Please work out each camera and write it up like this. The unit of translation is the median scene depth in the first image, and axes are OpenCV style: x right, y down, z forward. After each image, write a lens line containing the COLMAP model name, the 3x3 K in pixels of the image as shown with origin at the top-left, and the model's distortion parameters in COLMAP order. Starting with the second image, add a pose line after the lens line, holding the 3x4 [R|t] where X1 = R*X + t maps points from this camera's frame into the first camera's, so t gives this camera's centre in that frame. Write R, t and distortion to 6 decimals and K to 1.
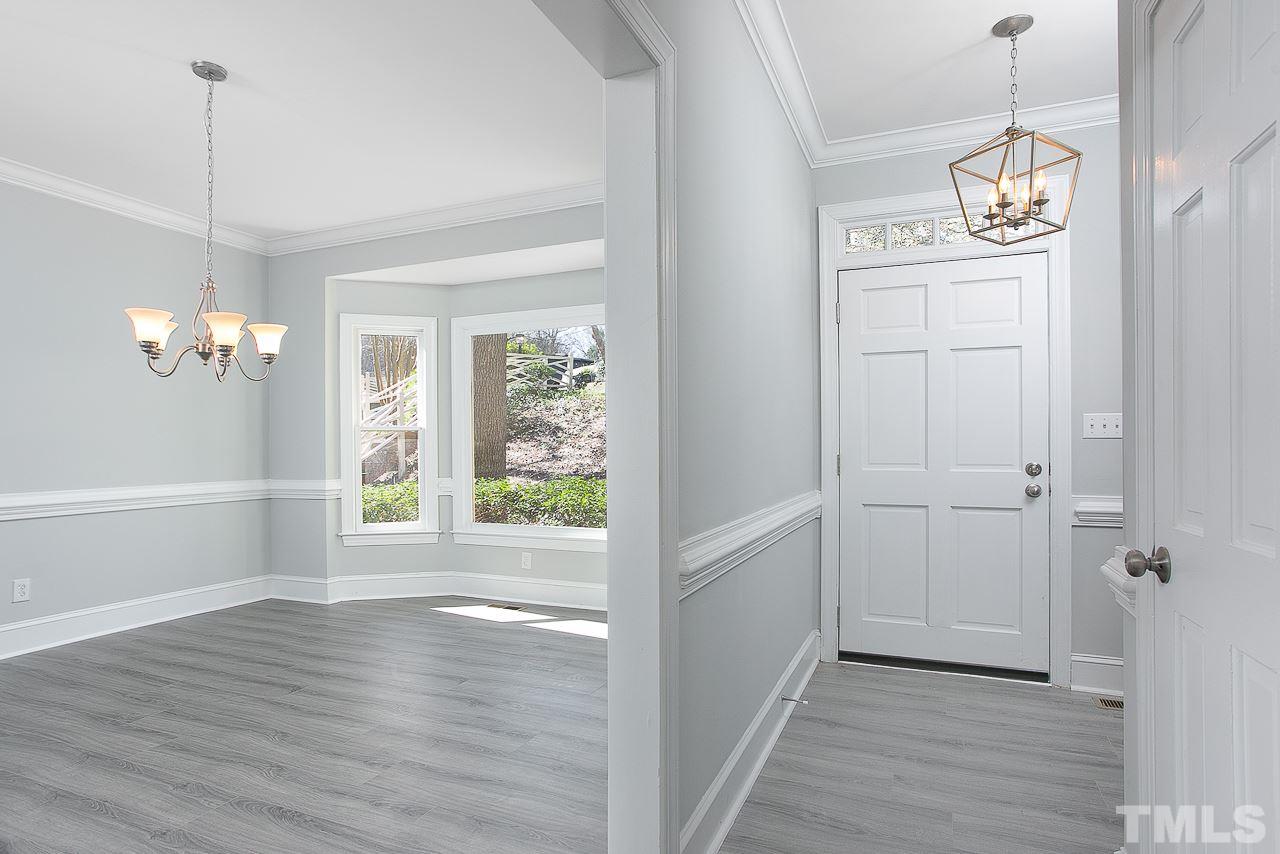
lens RADIAL K [[687.1, 0, 636.5], [0, 687.1, 456.6], [0, 0, 1]] dist [-0.003098, -0.000113]
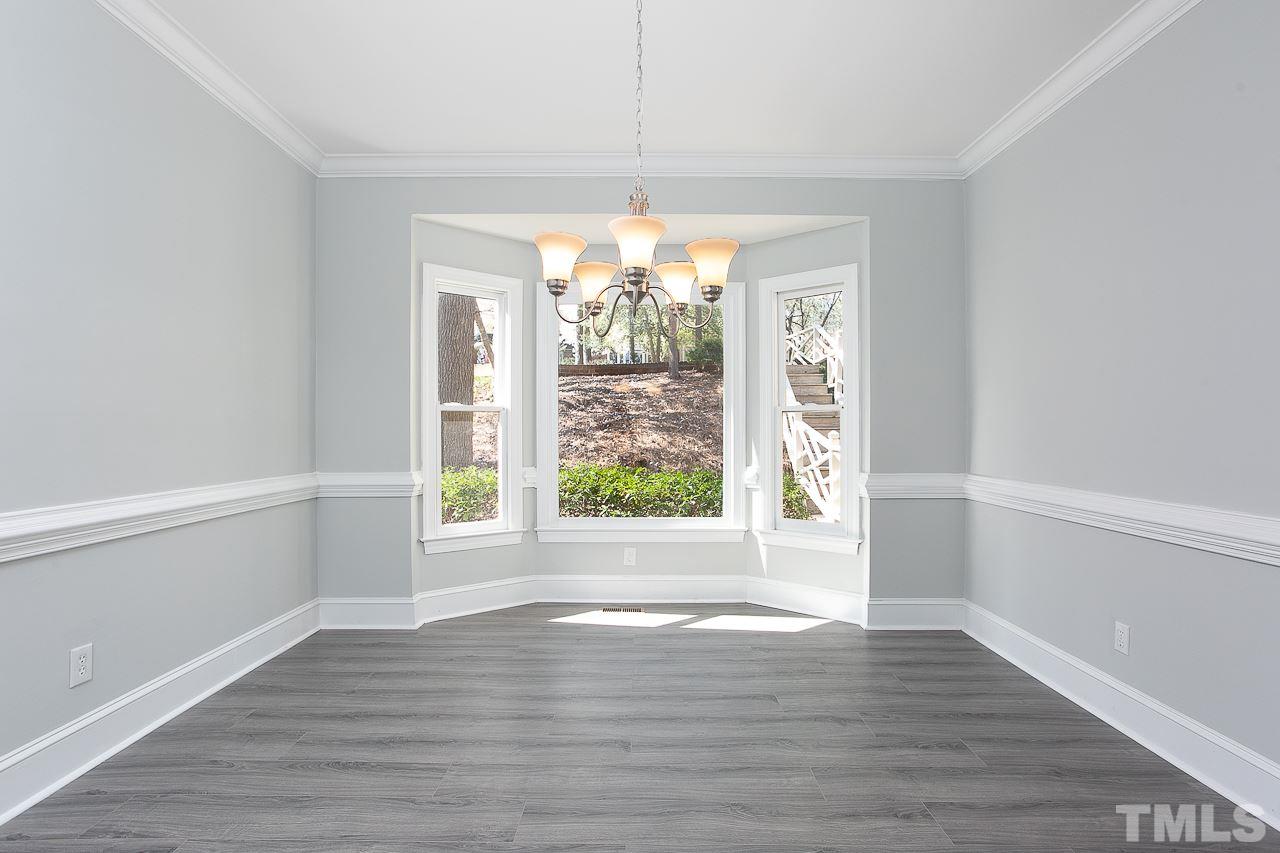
lens RADIAL K [[638.8, 0, 647.6], [0, 638.8, 449.4], [0, 0, 1]] dist [-0.054390, 0.035178]
pose [[0.915911, -0.003054, 0.401369, -0.486496], [-0.001297, 0.999943, 0.010568, 0.000031], [-0.401379, -0.010200, 0.915855, 0.221050]]
